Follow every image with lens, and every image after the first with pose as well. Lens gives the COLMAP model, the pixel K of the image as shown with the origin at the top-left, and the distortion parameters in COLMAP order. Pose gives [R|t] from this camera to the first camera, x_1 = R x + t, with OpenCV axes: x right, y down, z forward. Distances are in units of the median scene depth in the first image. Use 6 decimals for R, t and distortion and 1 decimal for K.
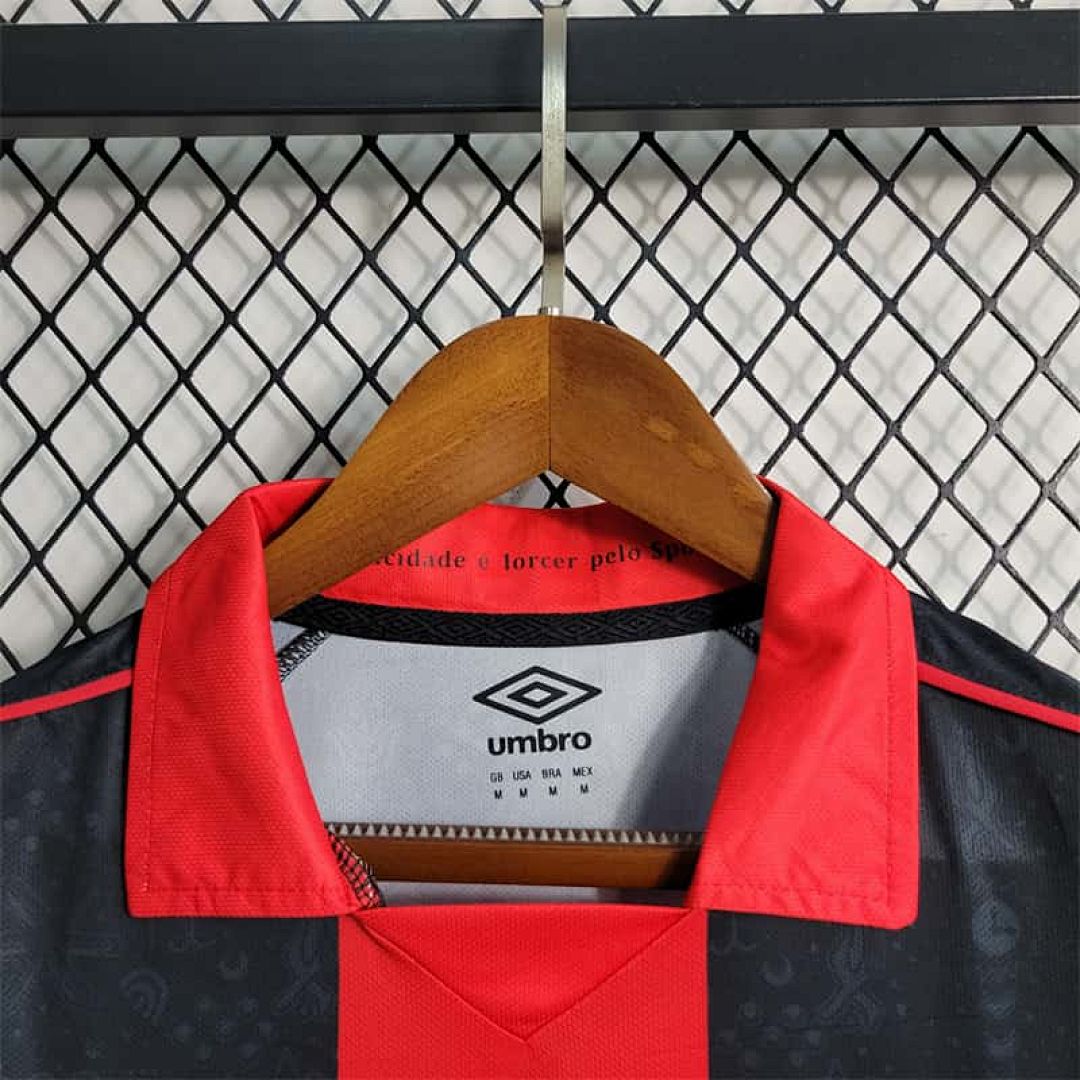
lens RADIAL K [[1048.8, 0, 540.0], [0, 1048.8, 540.0], [0, 0, 1]] dist [0.000974, -0.009383]
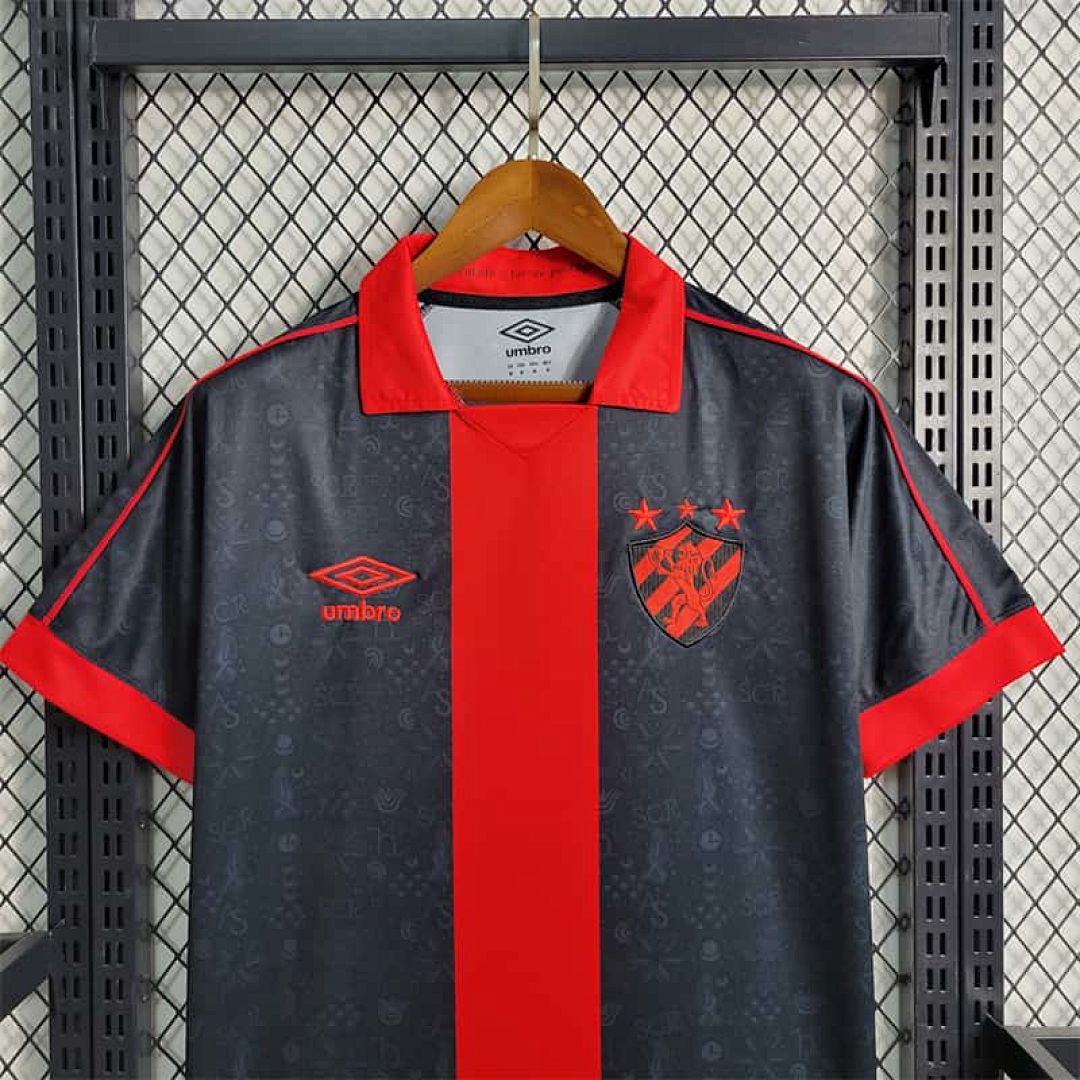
lens RADIAL K [[1077.3, 0, 527.3], [0, 1077.3, 541.8], [0, 0, 1]] dist [0.002807, 0.002166]
pose [[0.999404, -0.010615, 0.032860, -0.083575], [0.005446, 0.988122, 0.153573, 0.237385], [-0.034100, -0.153302, 0.987591, -1.380821]]
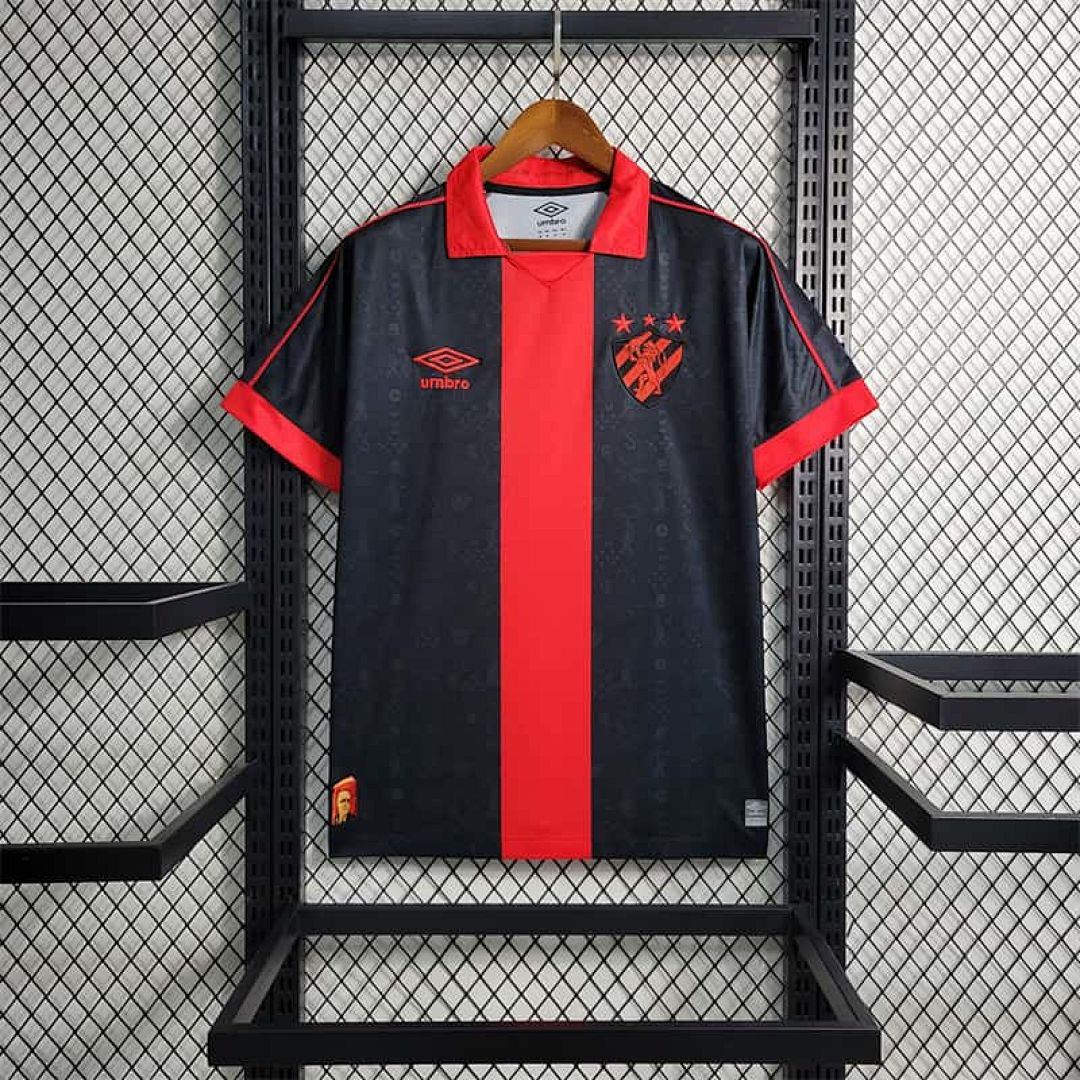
lens RADIAL K [[1048.8, 0, 540.0], [0, 1048.8, 540.0], [0, 0, 1]] dist [0.000974, -0.009383]
pose [[0.999740, 0.001762, 0.022722, -0.119368], [-0.005559, 0.985746, 0.168149, 0.653868], [-0.022102, -0.168231, 0.985500, -2.726357]]
